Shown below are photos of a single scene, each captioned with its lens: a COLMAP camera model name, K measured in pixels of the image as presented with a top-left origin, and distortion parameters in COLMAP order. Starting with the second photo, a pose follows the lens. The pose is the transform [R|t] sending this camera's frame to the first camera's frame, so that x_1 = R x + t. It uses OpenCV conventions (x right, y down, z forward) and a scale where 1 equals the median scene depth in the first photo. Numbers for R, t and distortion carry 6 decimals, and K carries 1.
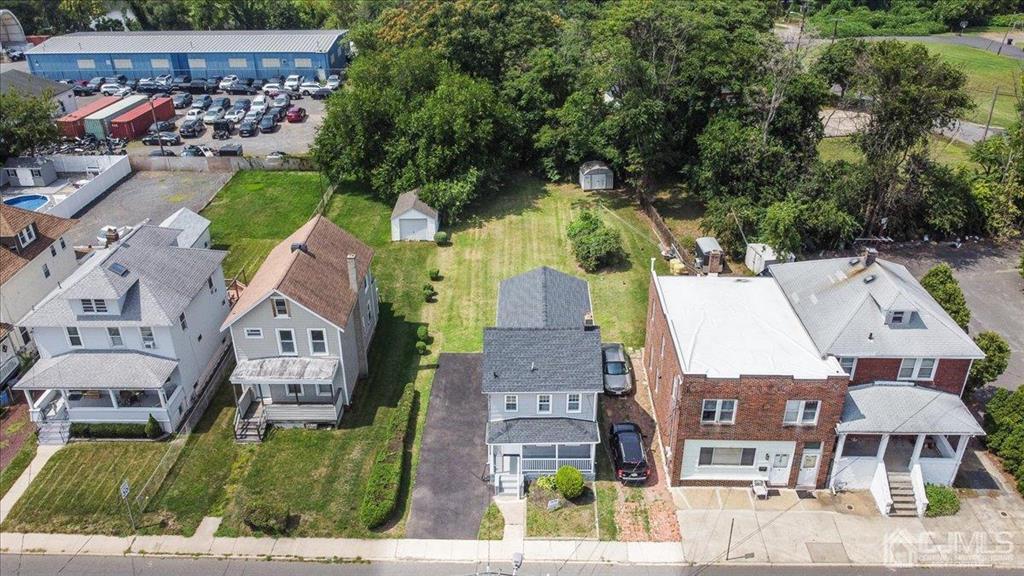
lens RADIAL K [[776.5, 0, 509.1], [0, 776.5, 280.9], [0, 0, 1]] dist [0.004346, -0.013541]
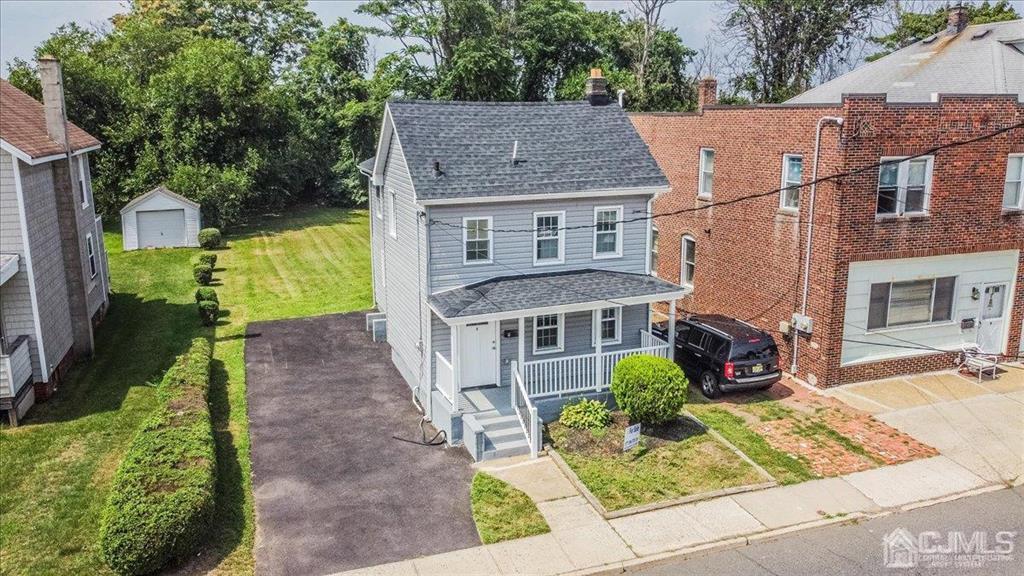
lens RADIAL K [[776.5, 0, 509.1], [0, 776.5, 280.9], [0, 0, 1]] dist [0.004346, -0.013541]
pose [[0.937850, -0.071992, 0.339492, -0.117791], [0.162386, 0.955583, -0.245952, 0.262972], [-0.306706, 0.285795, 0.907883, 0.556961]]
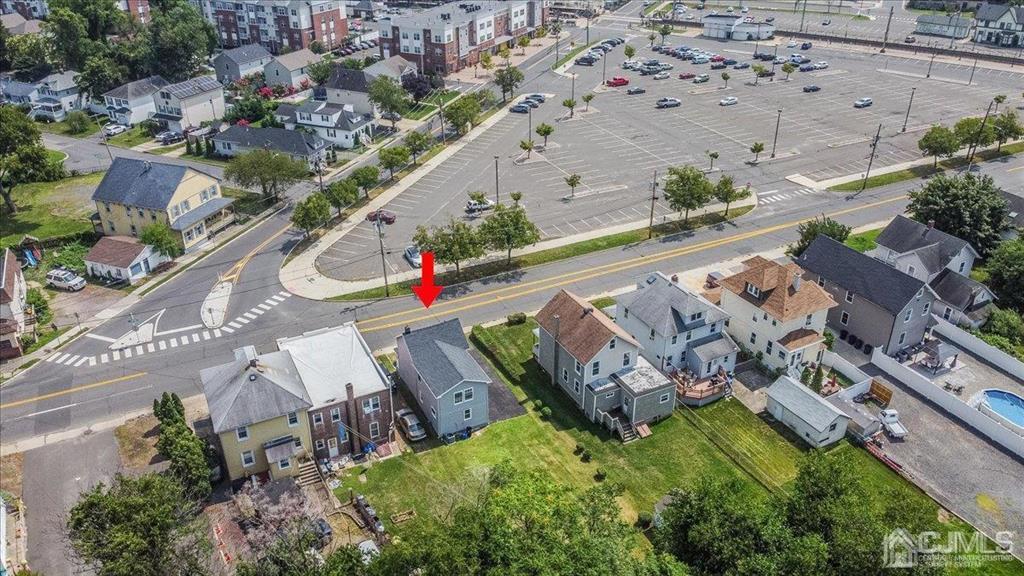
lens RADIAL K [[776.5, 0, 509.1], [0, 776.5, 280.9], [0, 0, 1]] dist [0.004346, -0.013541]
pose [[-0.879857, 0.236409, -0.412264, 0.589225], [-0.212682, 0.579893, 0.786442, -1.443507], [0.424991, 0.779638, -0.459943, 1.744843]]
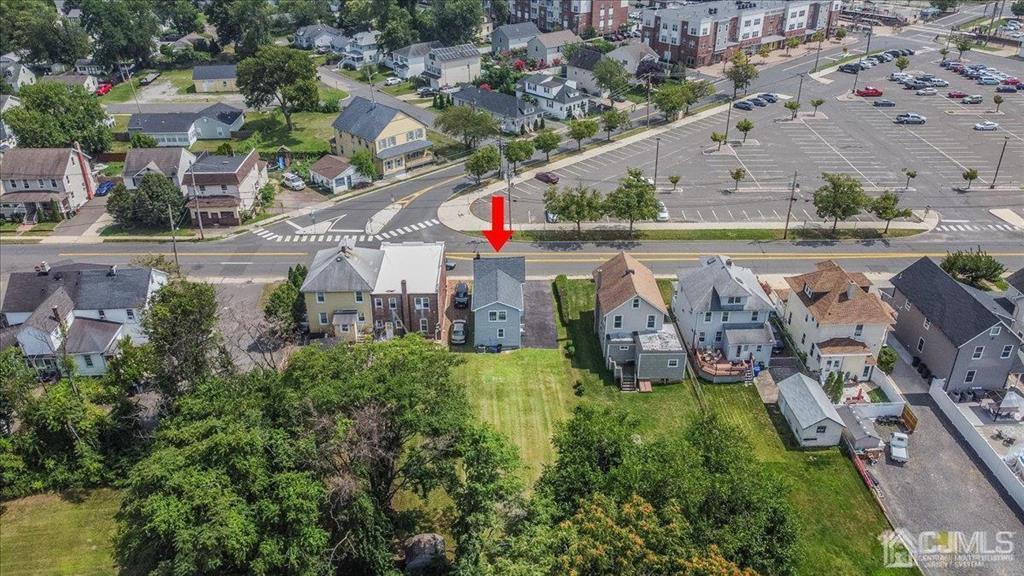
lens RADIAL K [[776.5, 0, 509.1], [0, 776.5, 280.9], [0, 0, 1]] dist [0.004346, -0.013541]
pose [[-0.998858, 0.034368, -0.033183, 0.082681], [-0.008721, 0.551752, 0.833962, -1.659938], [0.046970, 0.833300, -0.550823, 2.139071]]
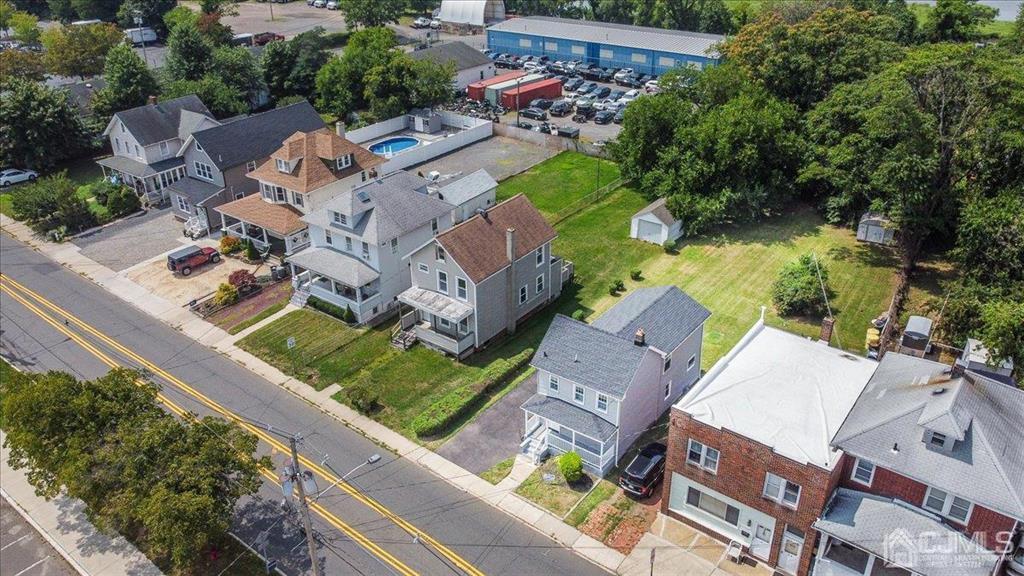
lens RADIAL K [[776.5, 0, 509.1], [0, 776.5, 280.9], [0, 0, 1]] dist [0.004346, -0.013541]
pose [[0.807250, 0.275127, -0.522162, 0.459101], [-0.272772, 0.958464, 0.083317, -0.057633], [0.523396, 0.075174, 0.848767, -0.009839]]
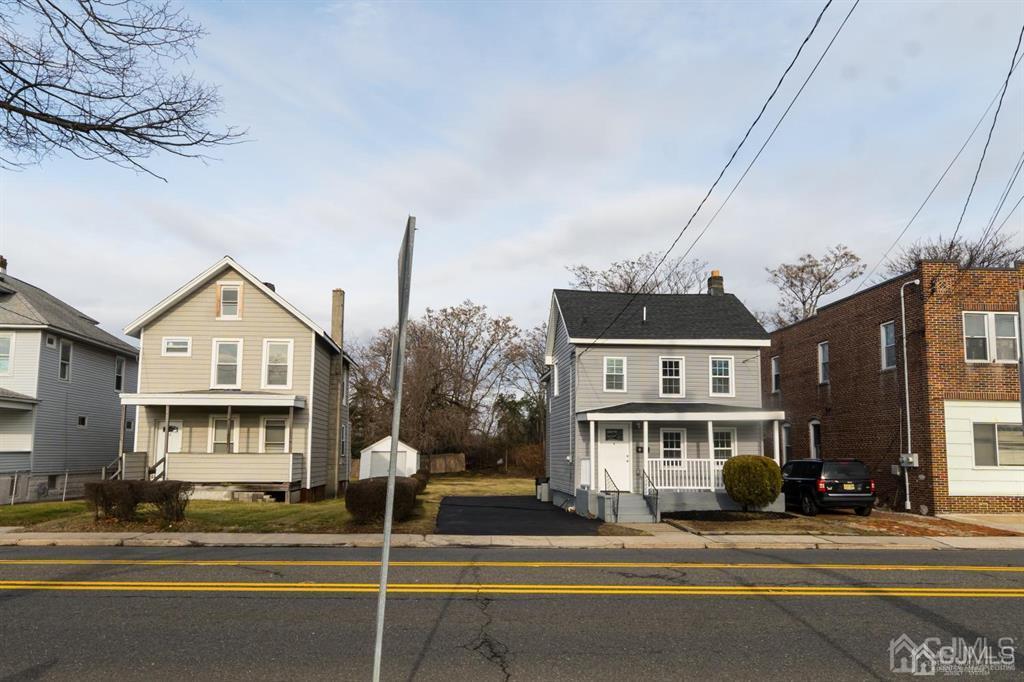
lens RADIAL K [[740.1, 0, 477.0], [0, 740.1, 380.5], [0, 0, 1]] dist [0.019697, -0.002136]
pose [[0.998153, 0.024788, 0.055467, -0.119087], [0.010227, 0.831398, -0.555583, 0.426563], [-0.059887, 0.555124, 0.829609, 0.503393]]
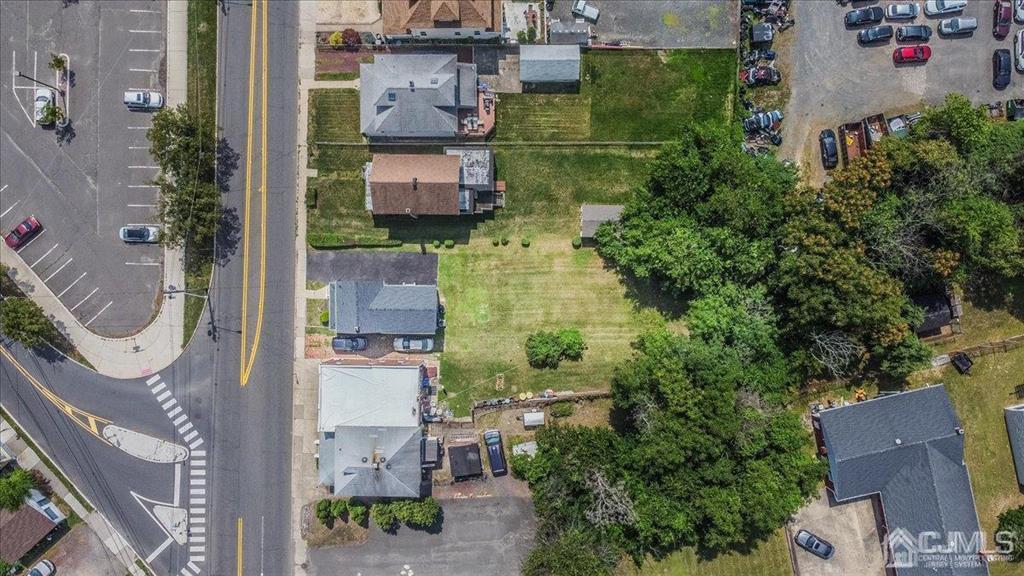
lens RADIAL K [[776.5, 0, 509.1], [0, 776.5, 280.9], [0, 0, 1]] dist [0.004346, -0.013541]
pose [[0.012490, 0.999733, 0.019443, -0.067516], [-0.481488, -0.011029, 0.876383, -1.928758], [0.876364, -0.020307, 0.481222, 0.297028]]
